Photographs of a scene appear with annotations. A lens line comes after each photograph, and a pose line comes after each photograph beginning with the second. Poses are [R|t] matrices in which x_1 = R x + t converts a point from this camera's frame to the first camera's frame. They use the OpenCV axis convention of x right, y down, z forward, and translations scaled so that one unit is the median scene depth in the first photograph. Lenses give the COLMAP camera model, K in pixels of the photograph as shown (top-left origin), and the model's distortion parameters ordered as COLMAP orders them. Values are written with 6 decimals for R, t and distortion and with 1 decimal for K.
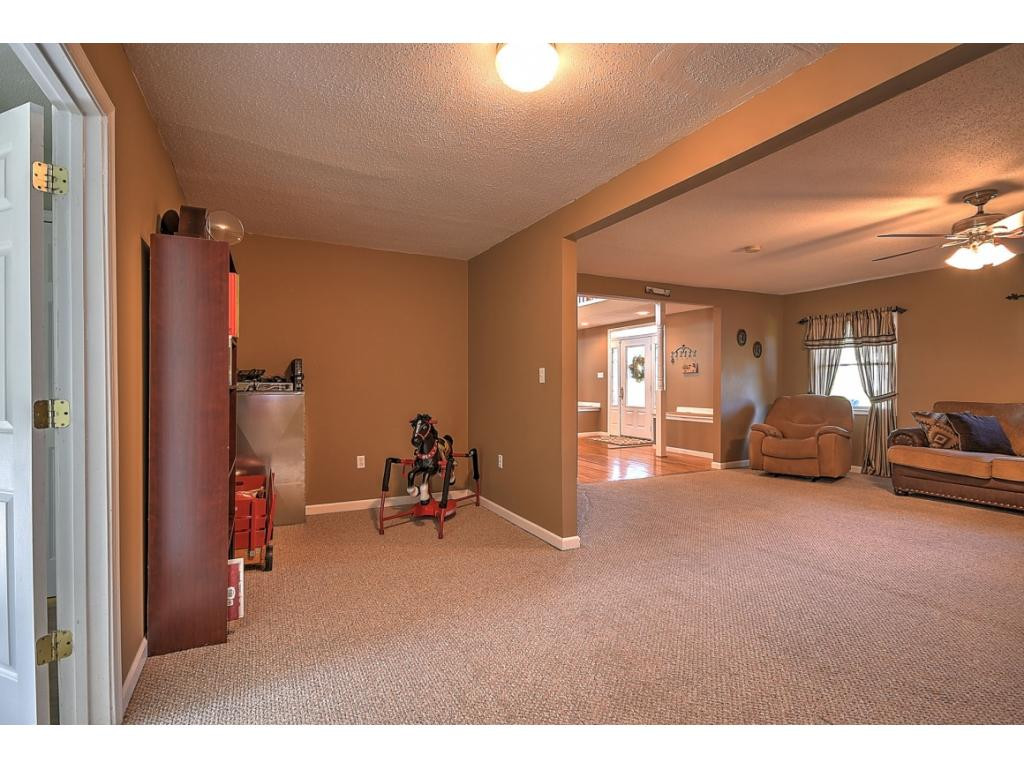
lens RADIAL K [[503.3, 0, 512.0], [0, 503.3, 384.0], [0, 0, 1]] dist [0.001136, 0.000192]
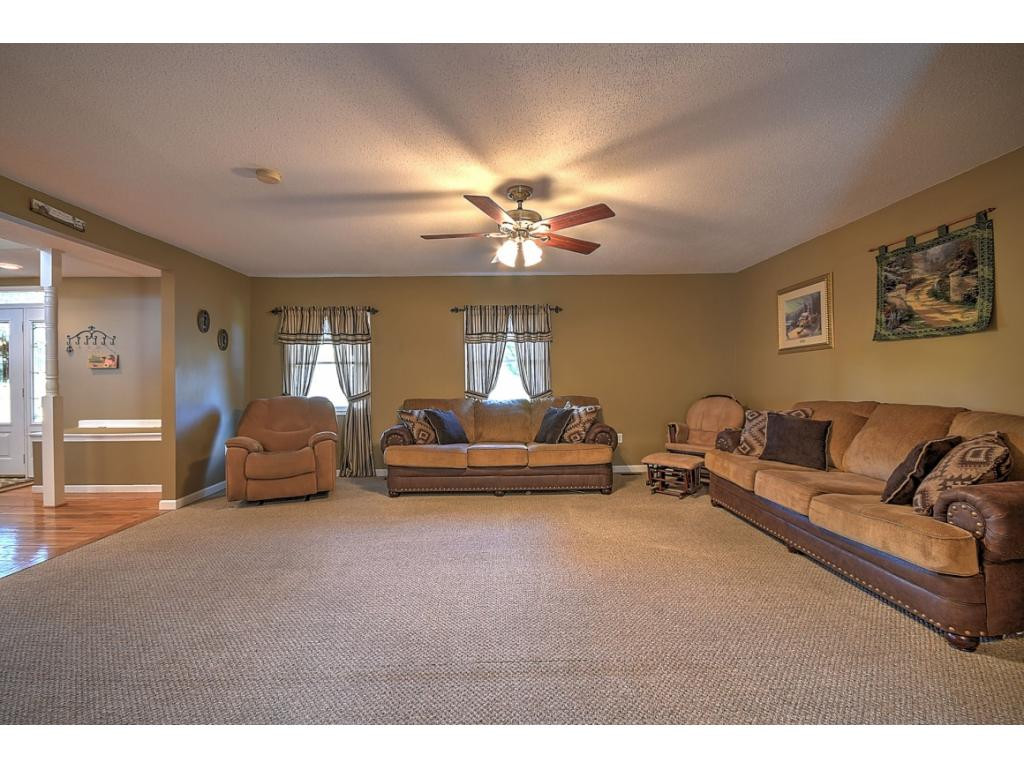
lens RADIAL K [[447.5, 0, 503.9], [0, 447.5, 382.4], [0, 0, 1]] dist [0.002725, -0.011613]
pose [[0.435142, -0.003126, 0.900357, 0.064958], [0.006860, 0.999976, 0.000156, 0.000018], [-0.900336, 0.006109, 0.435153, 0.346115]]
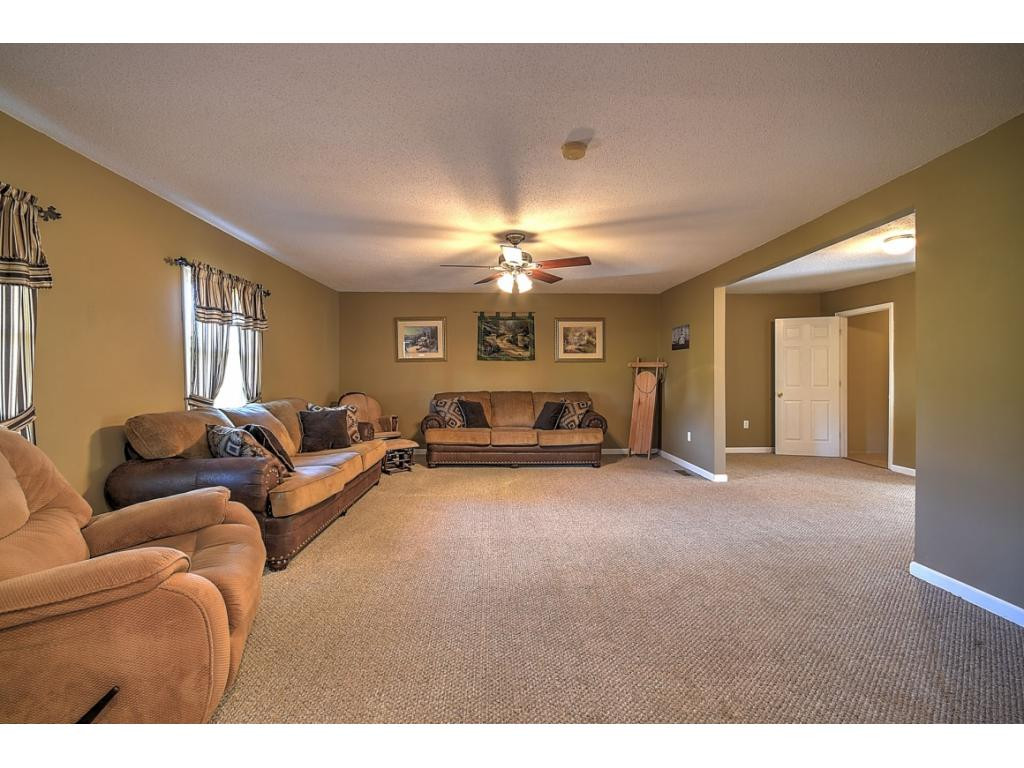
lens RADIAL K [[447.5, 0, 503.9], [0, 447.5, 382.4], [0, 0, 1]] dist [0.002725, -0.011613]
pose [[-0.900775, 0.002668, 0.434279, 0.238831], [0.006968, 0.999941, 0.008310, -0.002345], [-0.434231, 0.010511, -0.900740, 1.100695]]
